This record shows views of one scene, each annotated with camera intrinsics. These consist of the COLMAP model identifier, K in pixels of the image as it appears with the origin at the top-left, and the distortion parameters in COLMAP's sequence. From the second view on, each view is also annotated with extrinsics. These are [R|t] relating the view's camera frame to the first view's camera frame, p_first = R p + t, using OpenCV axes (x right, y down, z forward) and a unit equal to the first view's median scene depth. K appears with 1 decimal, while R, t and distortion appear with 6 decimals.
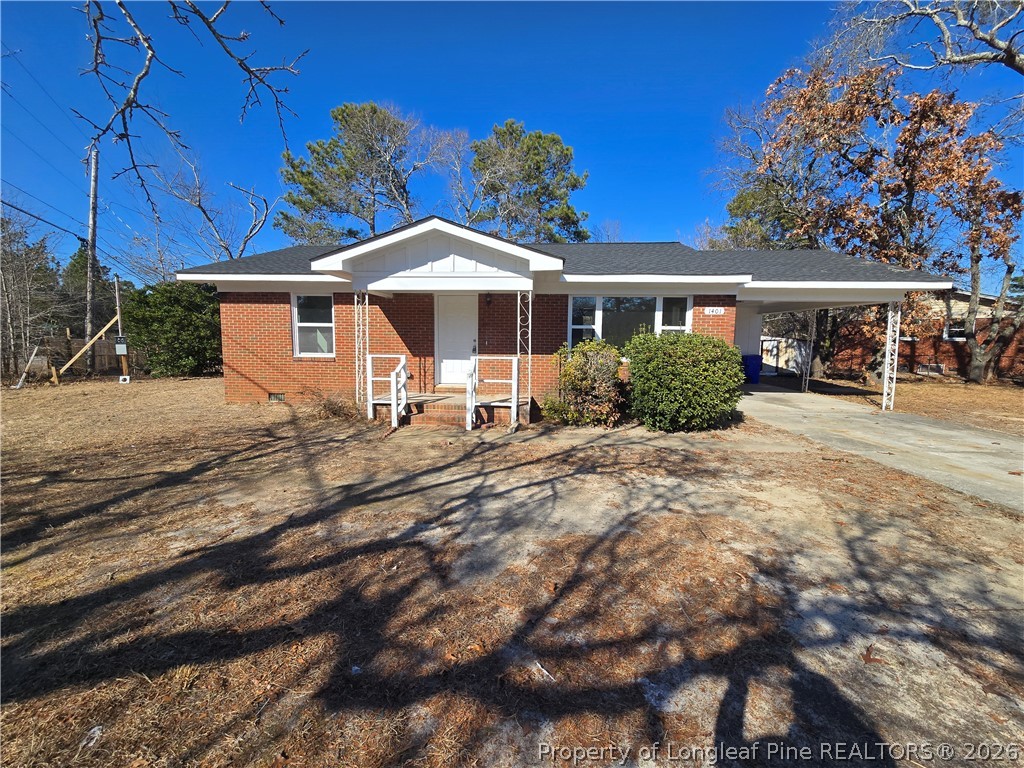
lens RADIAL K [[413.9, 0, 512.0], [0, 413.9, 384.0], [0, 0, 1]] dist [0.002002, -0.000249]
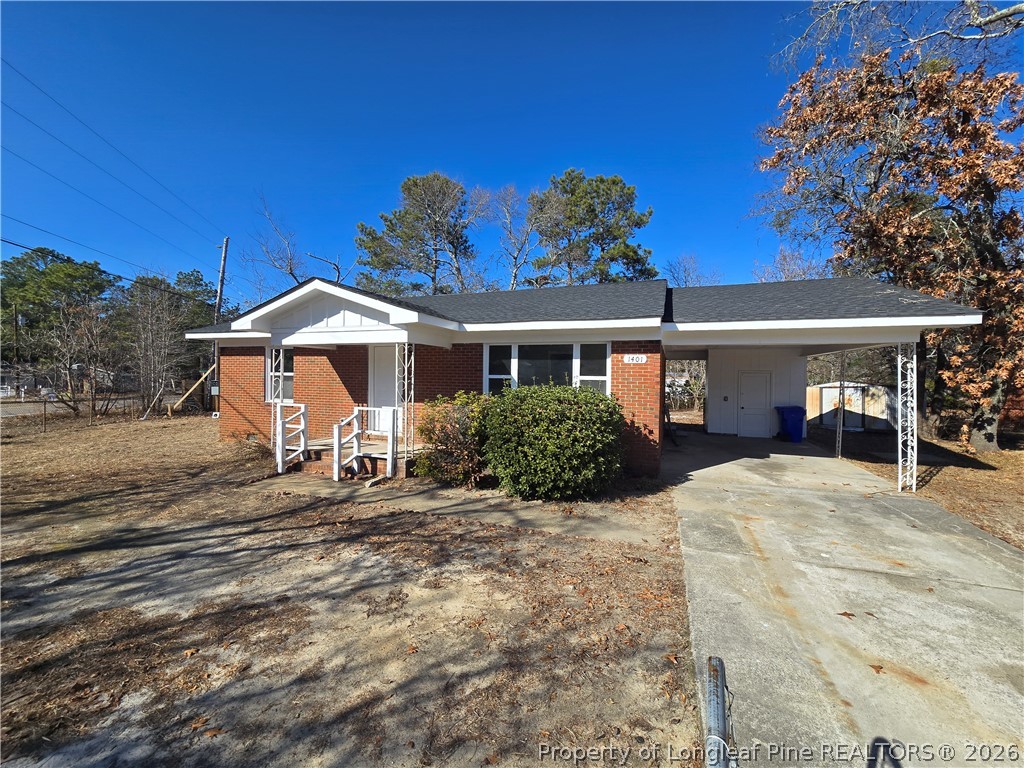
lens RADIAL K [[413.9, 0, 512.0], [0, 413.9, 384.0], [0, 0, 1]] dist [0.002002, -0.000249]
pose [[0.959356, 0.006077, -0.282135, 0.472246], [-0.032579, 0.995468, -0.089340, -0.037782], [0.280313, 0.094901, 0.955206, 0.106897]]
